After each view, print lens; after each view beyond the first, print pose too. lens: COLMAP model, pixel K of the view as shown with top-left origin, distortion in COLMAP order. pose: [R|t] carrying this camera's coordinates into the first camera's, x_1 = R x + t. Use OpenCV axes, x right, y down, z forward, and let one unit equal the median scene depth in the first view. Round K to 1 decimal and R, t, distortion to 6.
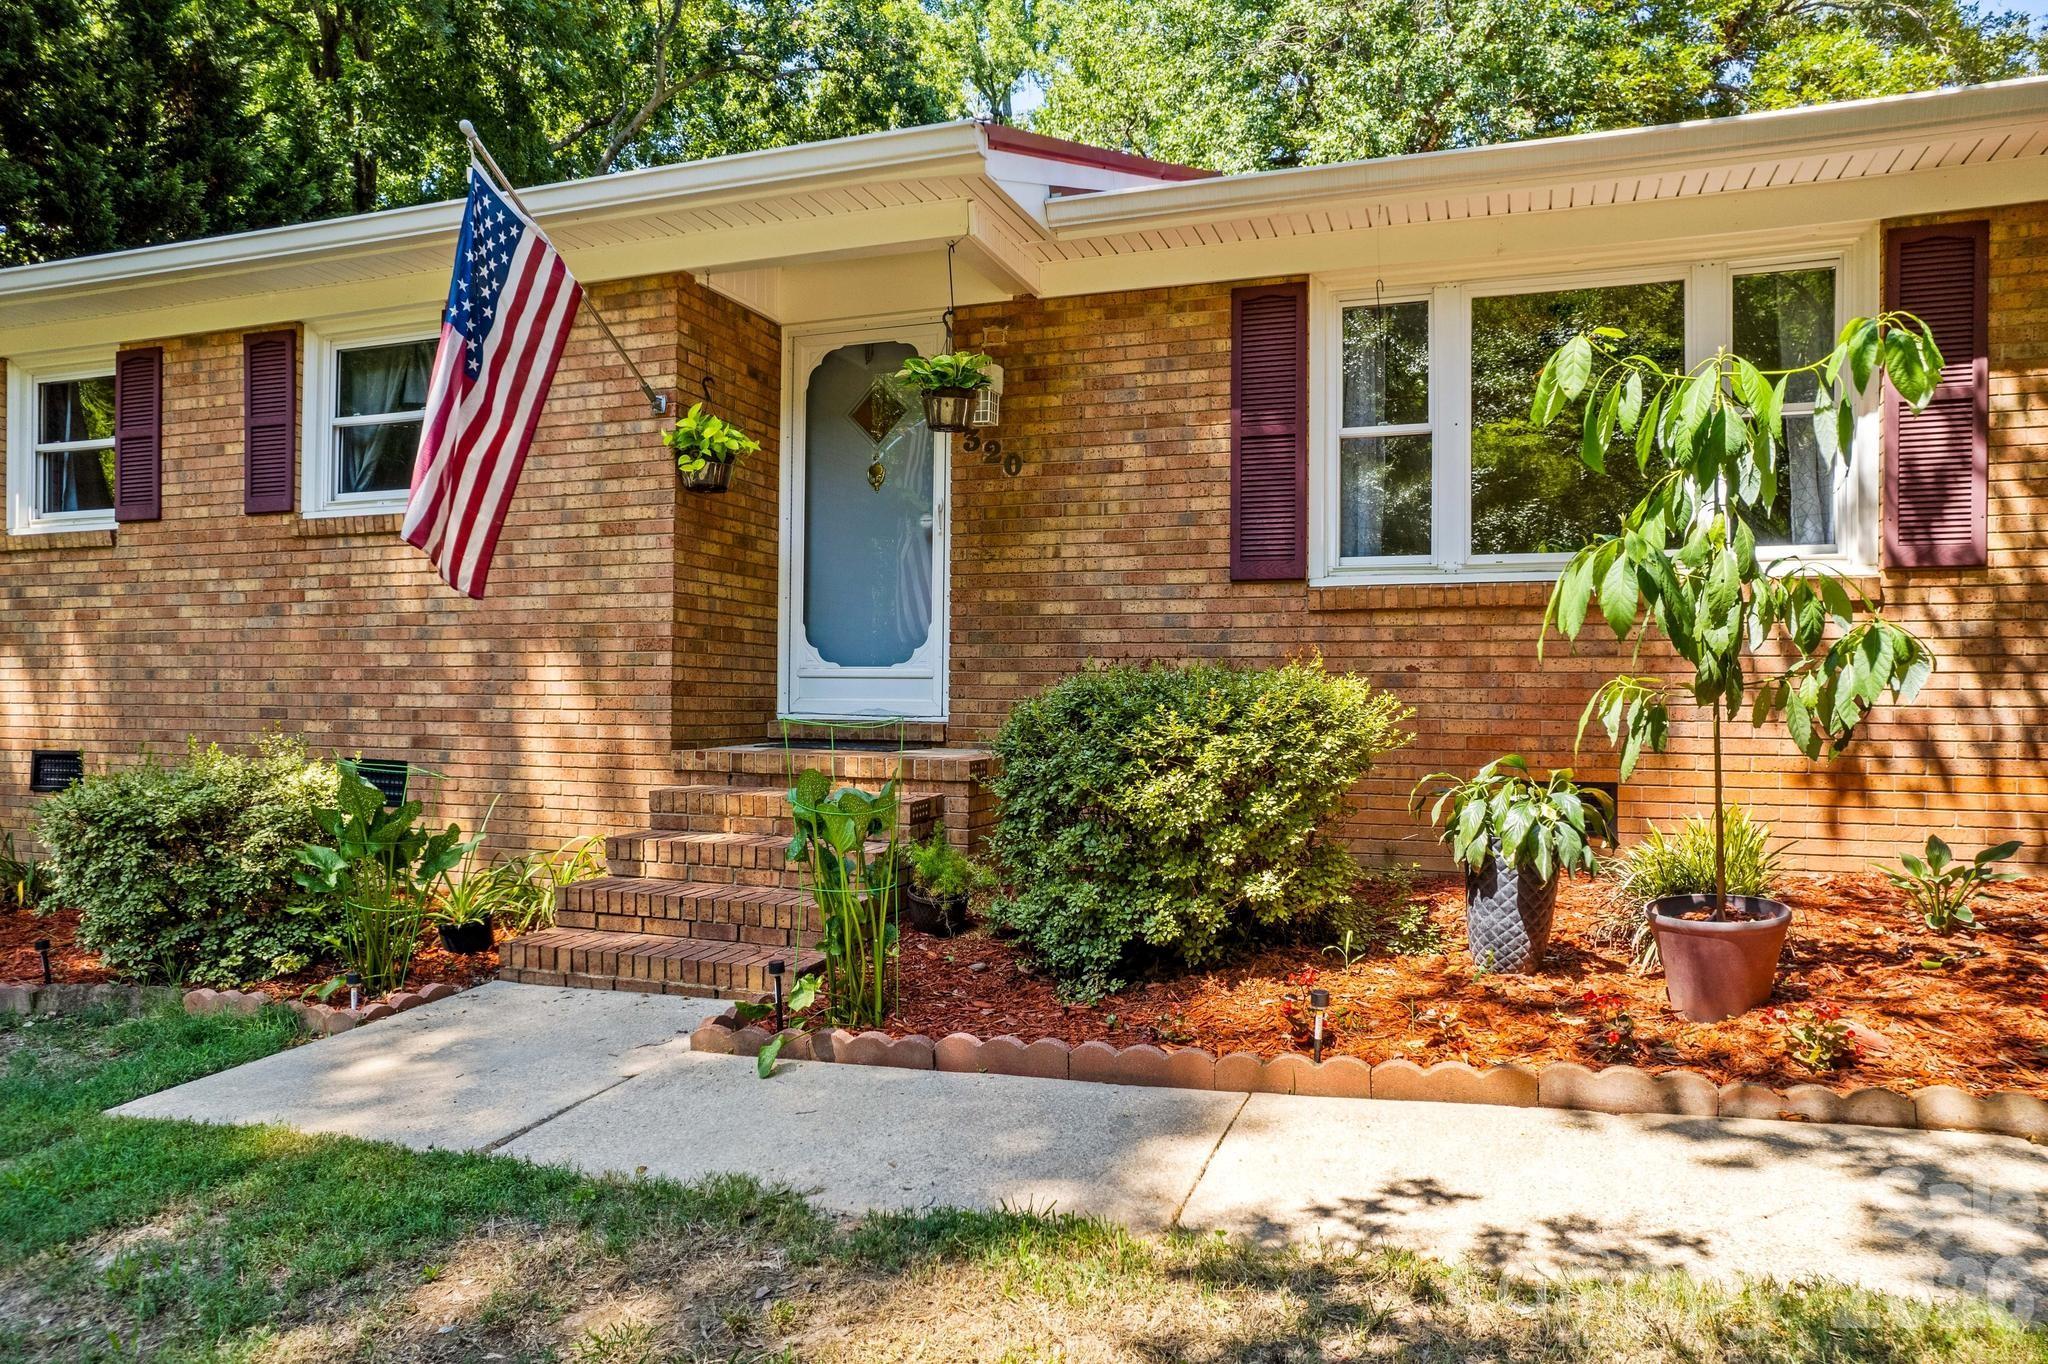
lens RADIAL K [[1306.6, 0, 1021.3], [0, 1306.6, 698.7], [0, 0, 1]] dist [-0.069911, 0.059360]
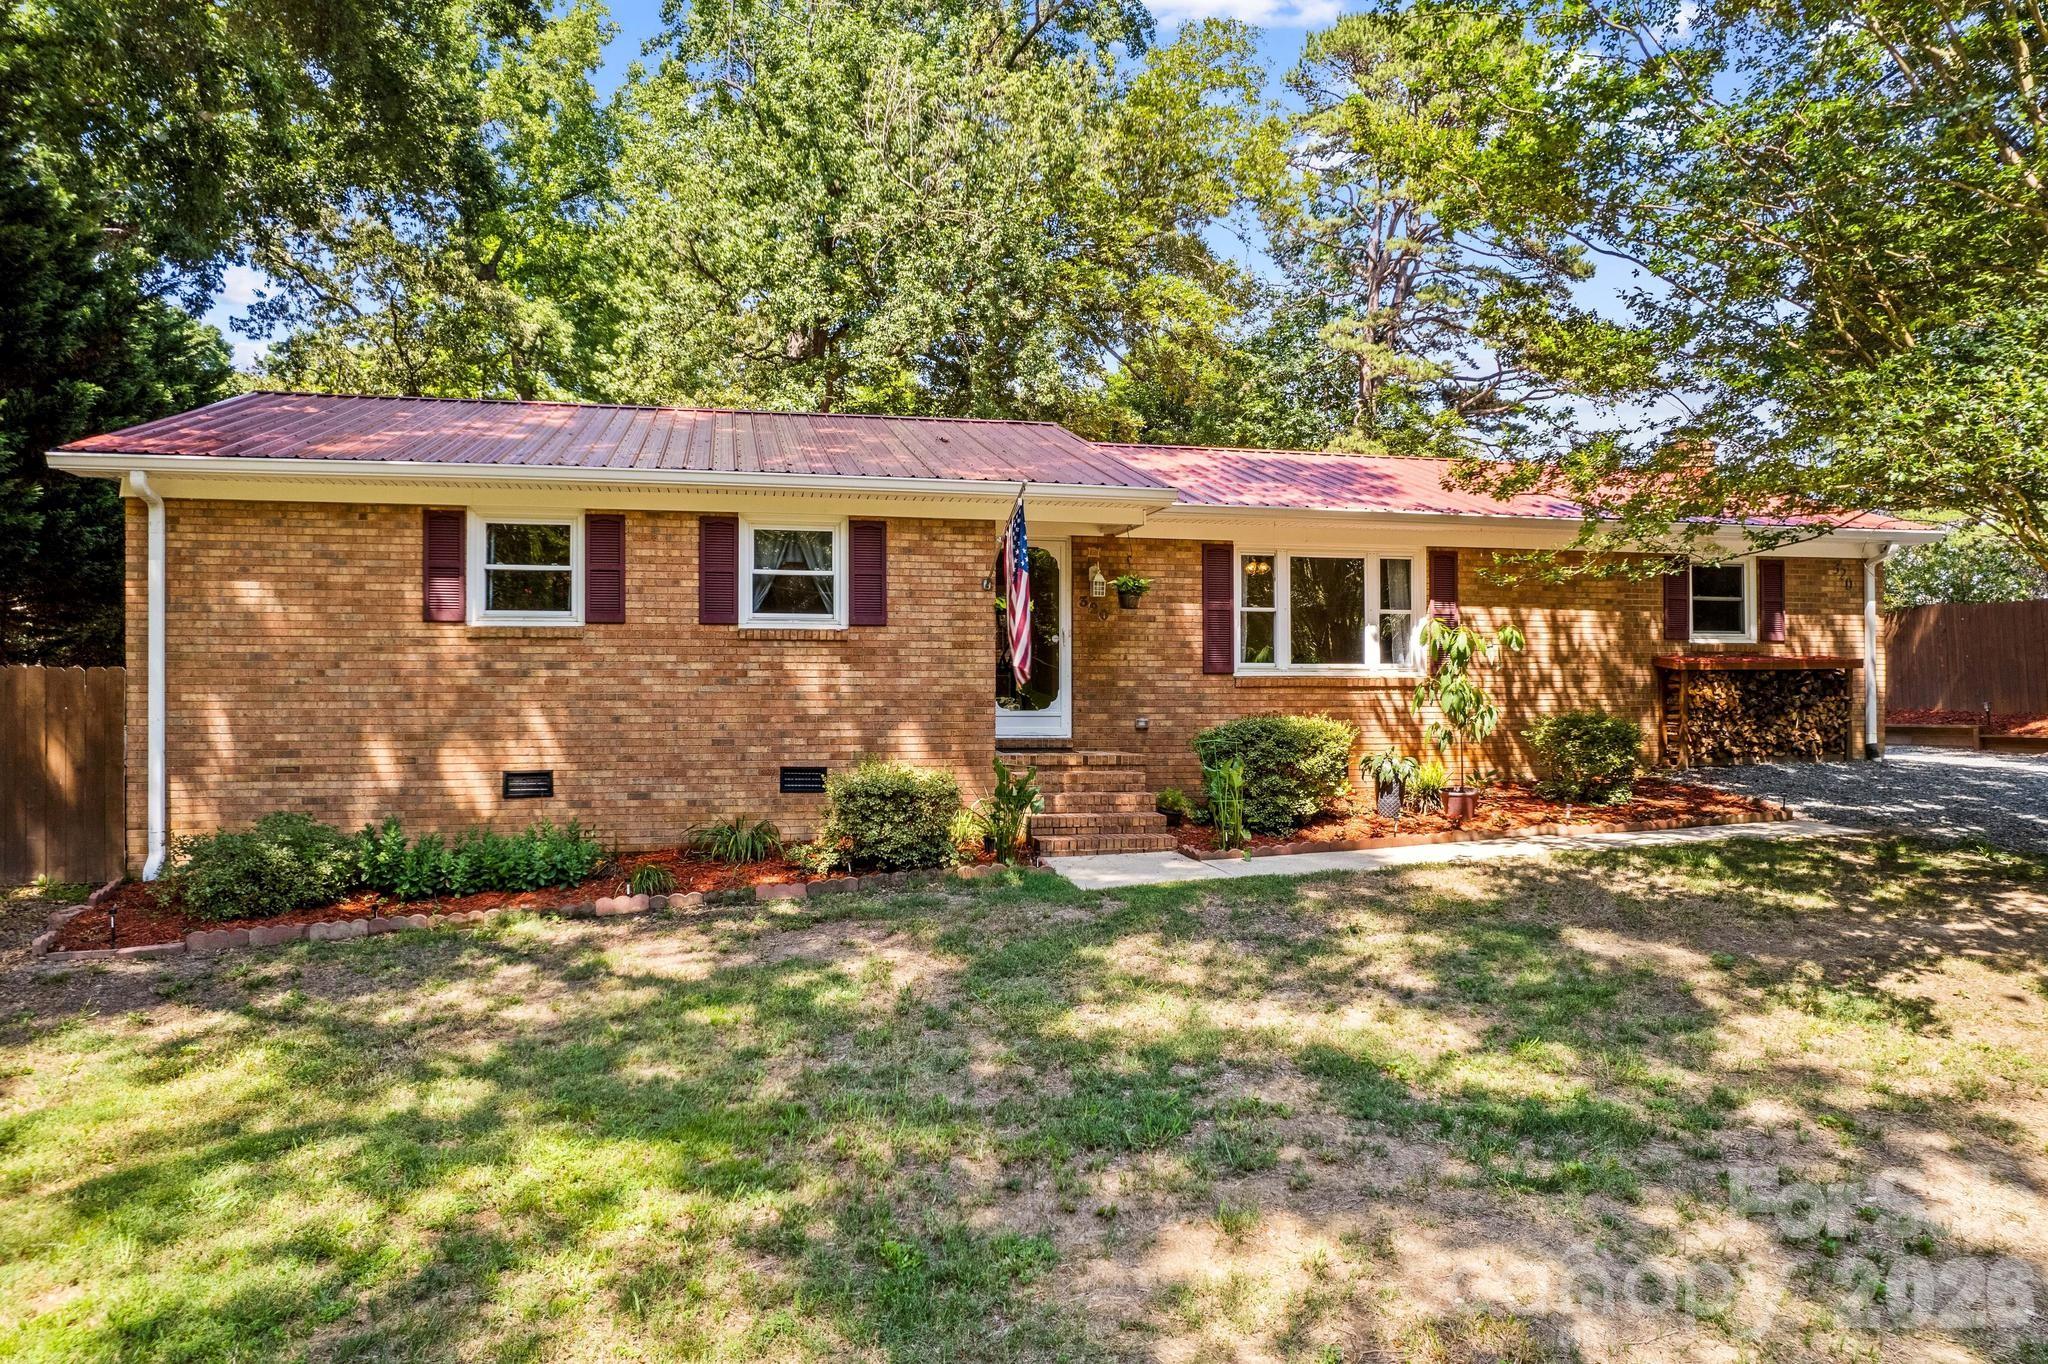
lens RADIAL K [[1230.5, 0, 1024.0], [0, 1230.5, 682.0], [0, 0, 1]] dist [-0.063414, 0.044447]
pose [[0.848291, -0.001365, 0.529528, -1.233802], [0.005744, 0.999962, -0.006624, -0.062036], [-0.529498, 0.008661, 0.848267, -0.649356]]
